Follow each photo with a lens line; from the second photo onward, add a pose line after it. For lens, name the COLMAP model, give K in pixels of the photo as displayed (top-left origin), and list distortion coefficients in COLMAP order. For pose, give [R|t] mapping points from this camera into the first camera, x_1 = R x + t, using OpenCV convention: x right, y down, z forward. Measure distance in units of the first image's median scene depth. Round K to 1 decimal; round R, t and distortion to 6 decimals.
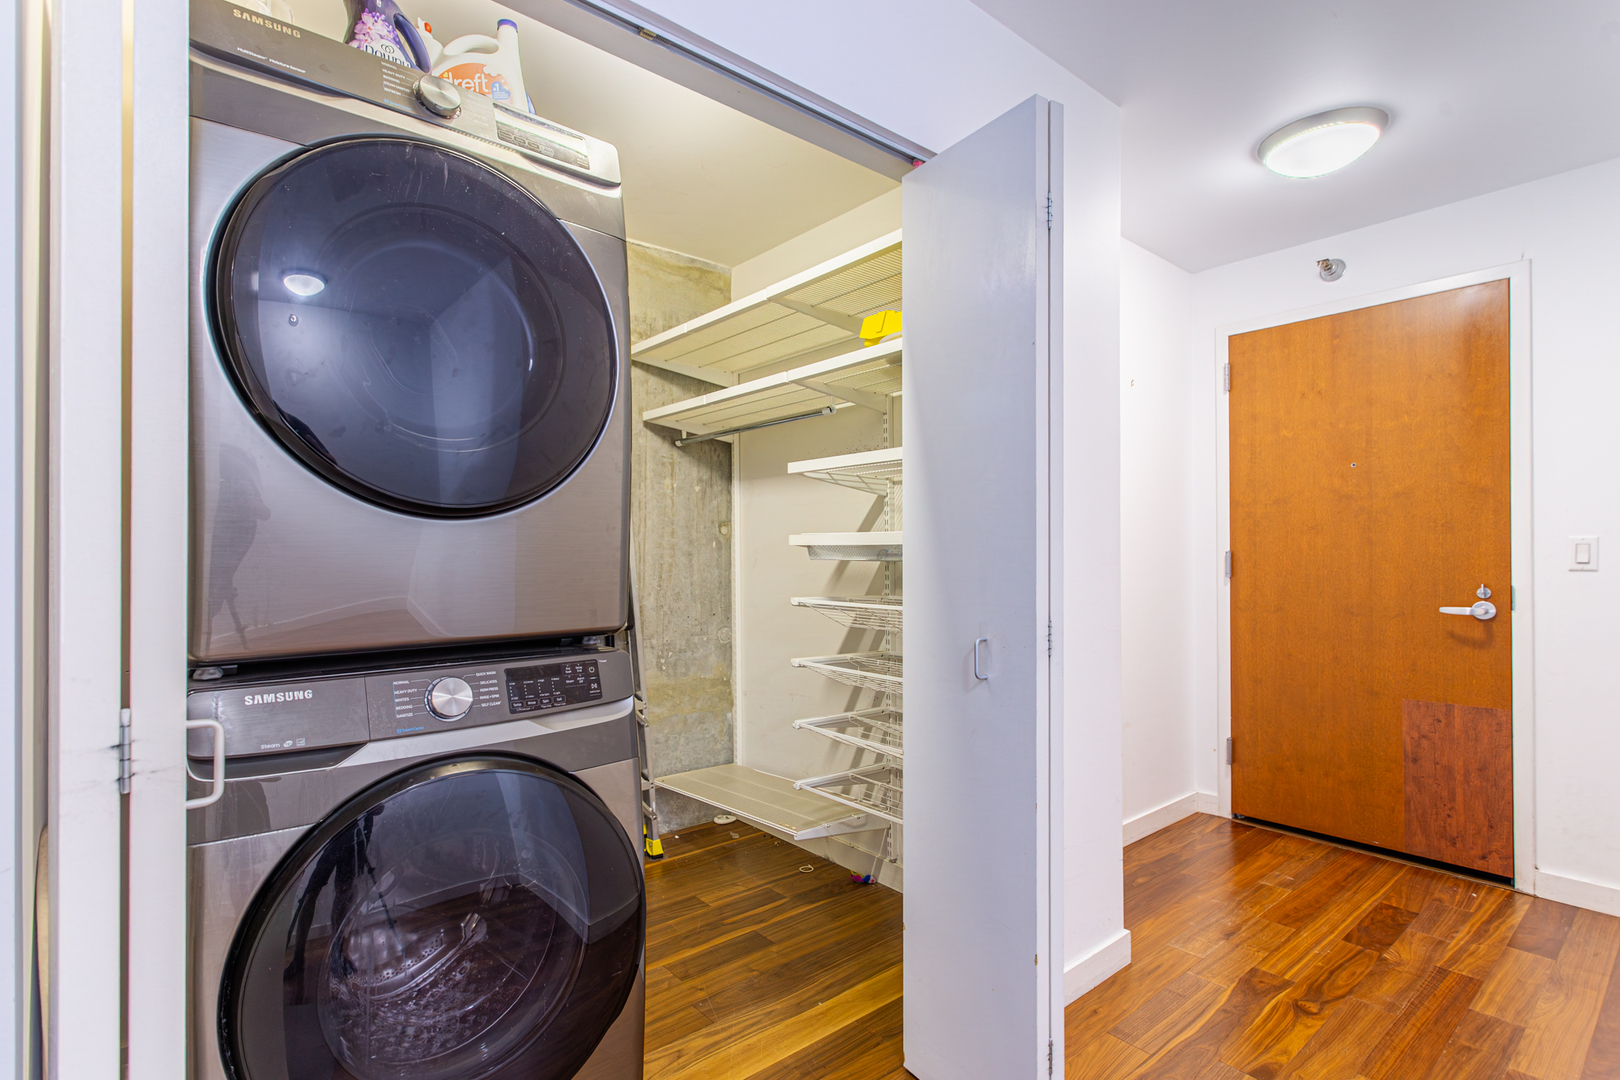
lens RADIAL K [[791.9, 0, 811.4], [0, 791.9, 552.2], [0, 0, 1]] dist [-0.002349, 0.000078]
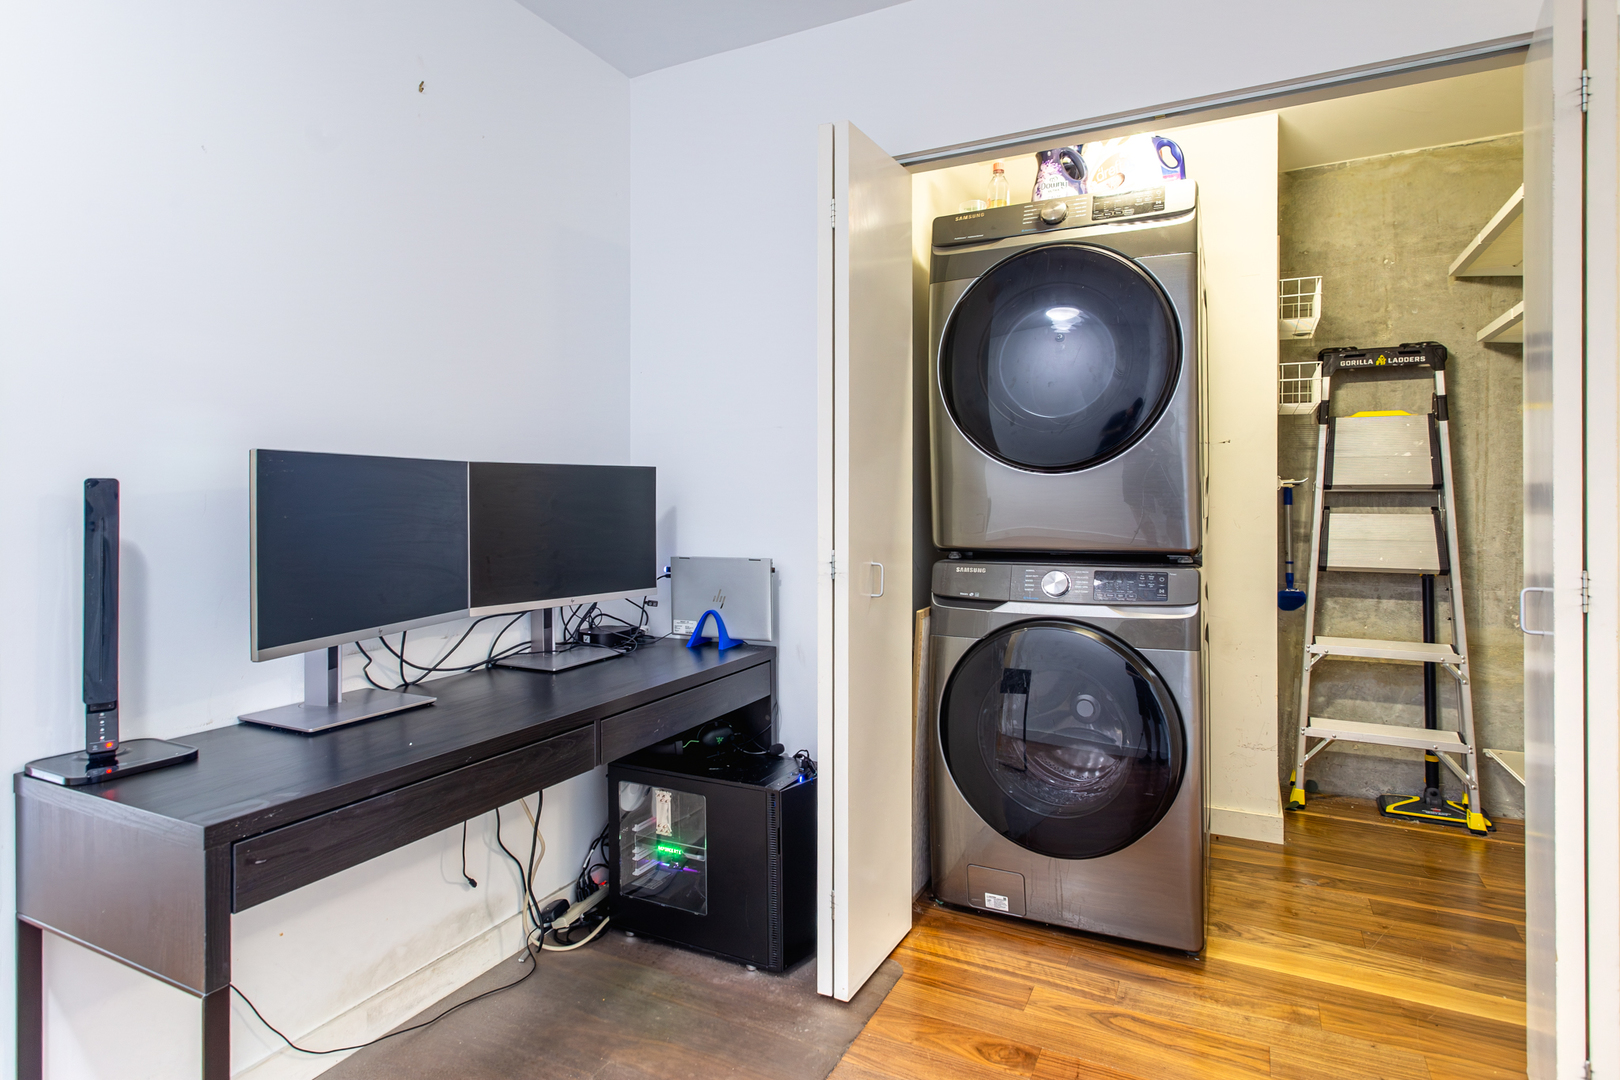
lens RADIAL K [[832.2, 0, 797.2], [0, 832.2, 491.5], [0, 0, 1]] dist [-0.063385, 0.030274]
pose [[0.380101, -0.005030, -0.924931, 0.792215], [0.006421, 0.999975, -0.002800, -0.002851], [0.924923, -0.004875, 0.380124, -0.116493]]
